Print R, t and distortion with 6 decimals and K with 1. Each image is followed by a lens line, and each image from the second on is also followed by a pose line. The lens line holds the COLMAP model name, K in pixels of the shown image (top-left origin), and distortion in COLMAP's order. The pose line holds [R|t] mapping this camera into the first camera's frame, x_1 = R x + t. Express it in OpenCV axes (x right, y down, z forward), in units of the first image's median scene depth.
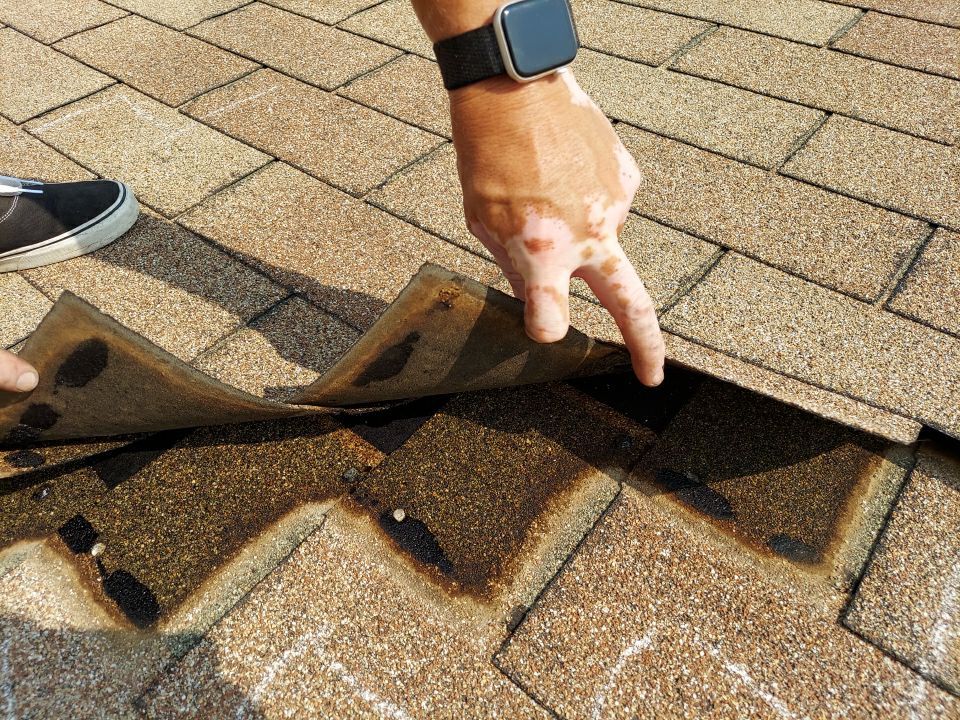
lens RADIAL K [[792.7, 0, 501.4], [0, 792.7, 330.2], [0, 0, 1]] dist [0.077084, -0.123920]
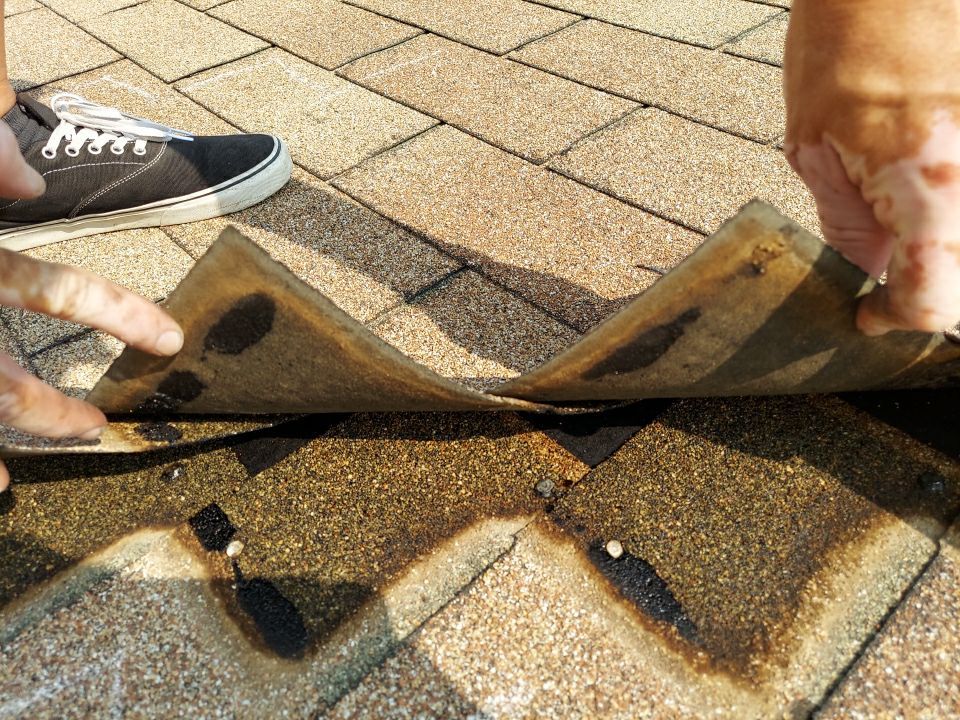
lens RADIAL K [[711.9, 0, 522.0], [0, 711.9, 331.7], [0, 0, 1]] dist [0.046214, -0.060089]
pose [[0.995479, 0.072486, -0.061385, -0.180008], [-0.072490, 0.997367, 0.002177, 0.023692], [0.061382, 0.002282, 0.998112, 0.277976]]
